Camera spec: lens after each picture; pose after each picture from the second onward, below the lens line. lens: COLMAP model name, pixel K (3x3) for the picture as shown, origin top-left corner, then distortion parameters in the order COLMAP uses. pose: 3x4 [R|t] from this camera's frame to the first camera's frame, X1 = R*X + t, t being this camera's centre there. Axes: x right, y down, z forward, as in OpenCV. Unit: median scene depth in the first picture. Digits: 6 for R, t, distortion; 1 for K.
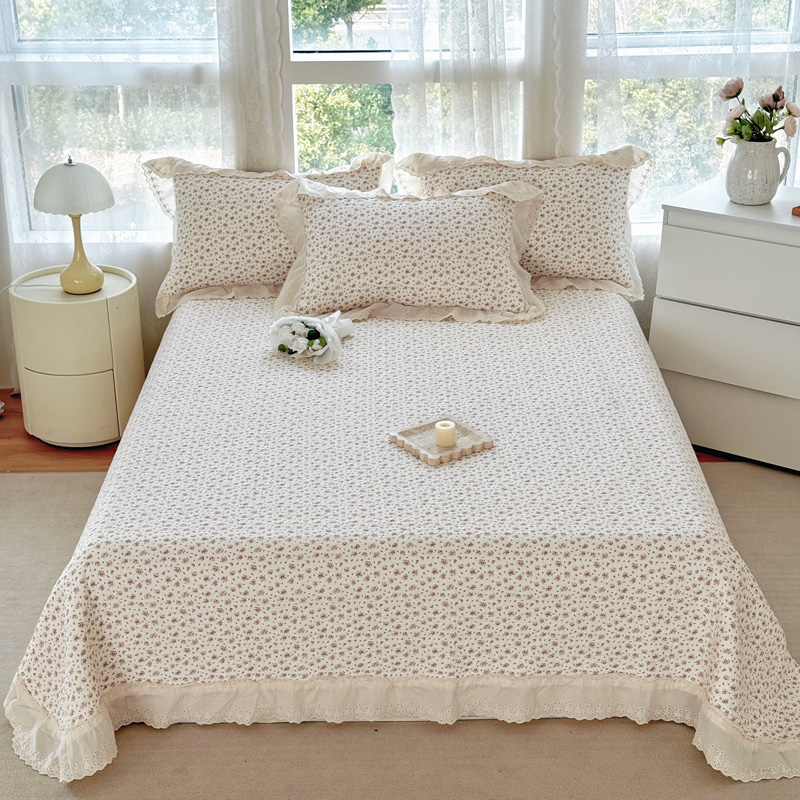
lens RADIAL K [[1534.3, 0, 400.0], [0, 1534.3, 400.0], [0, 0, 1]] dist [0.107314, 0.364972]
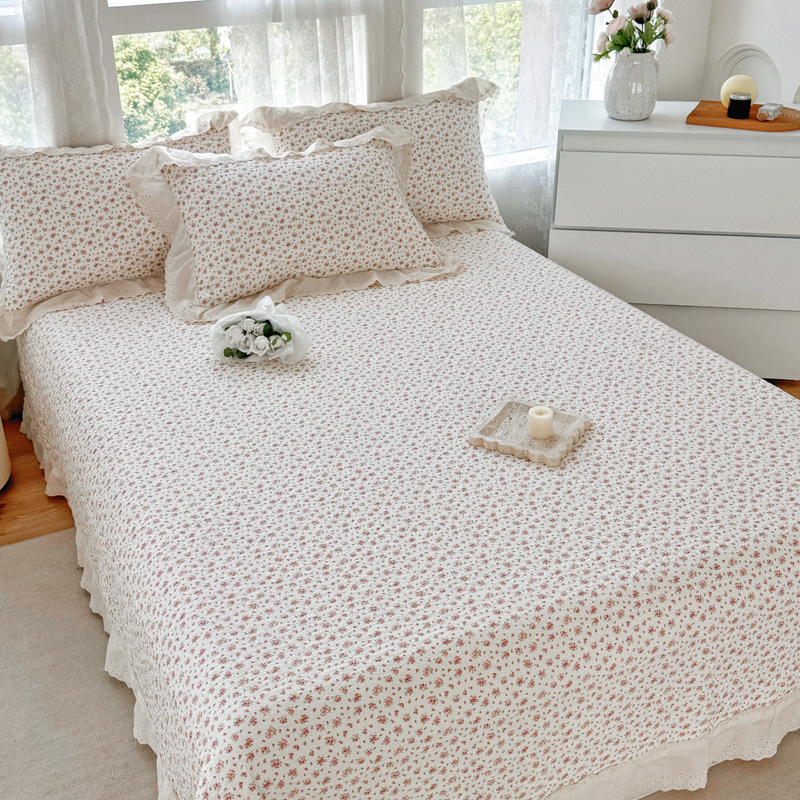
lens RADIAL K [[1062.4, 0, 400.0], [0, 1062.4, 400.0], [0, 0, 1]] dist [0.210289, -0.517896]
pose [[0.897474, -0.205018, 0.390524, -0.201775], [0.172937, 0.978073, 0.116040, -0.053894], [-0.405751, -0.036607, 0.913250, 0.399317]]
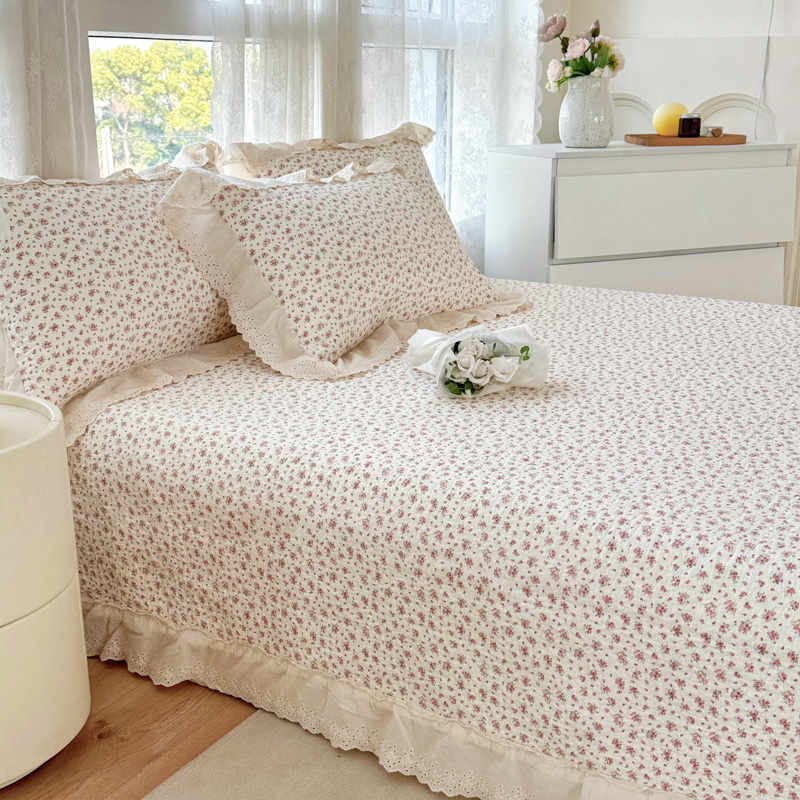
lens RADIAL K [[1062.4, 0, 400.0], [0, 1062.4, 400.0], [0, 0, 1]] dist [0.210289, -0.517896]
pose [[0.537053, -0.234691, 0.810243, -0.382443], [0.331509, 0.941956, 0.053108, -0.053062], [-0.775677, 0.240081, 0.583683, 0.703642]]
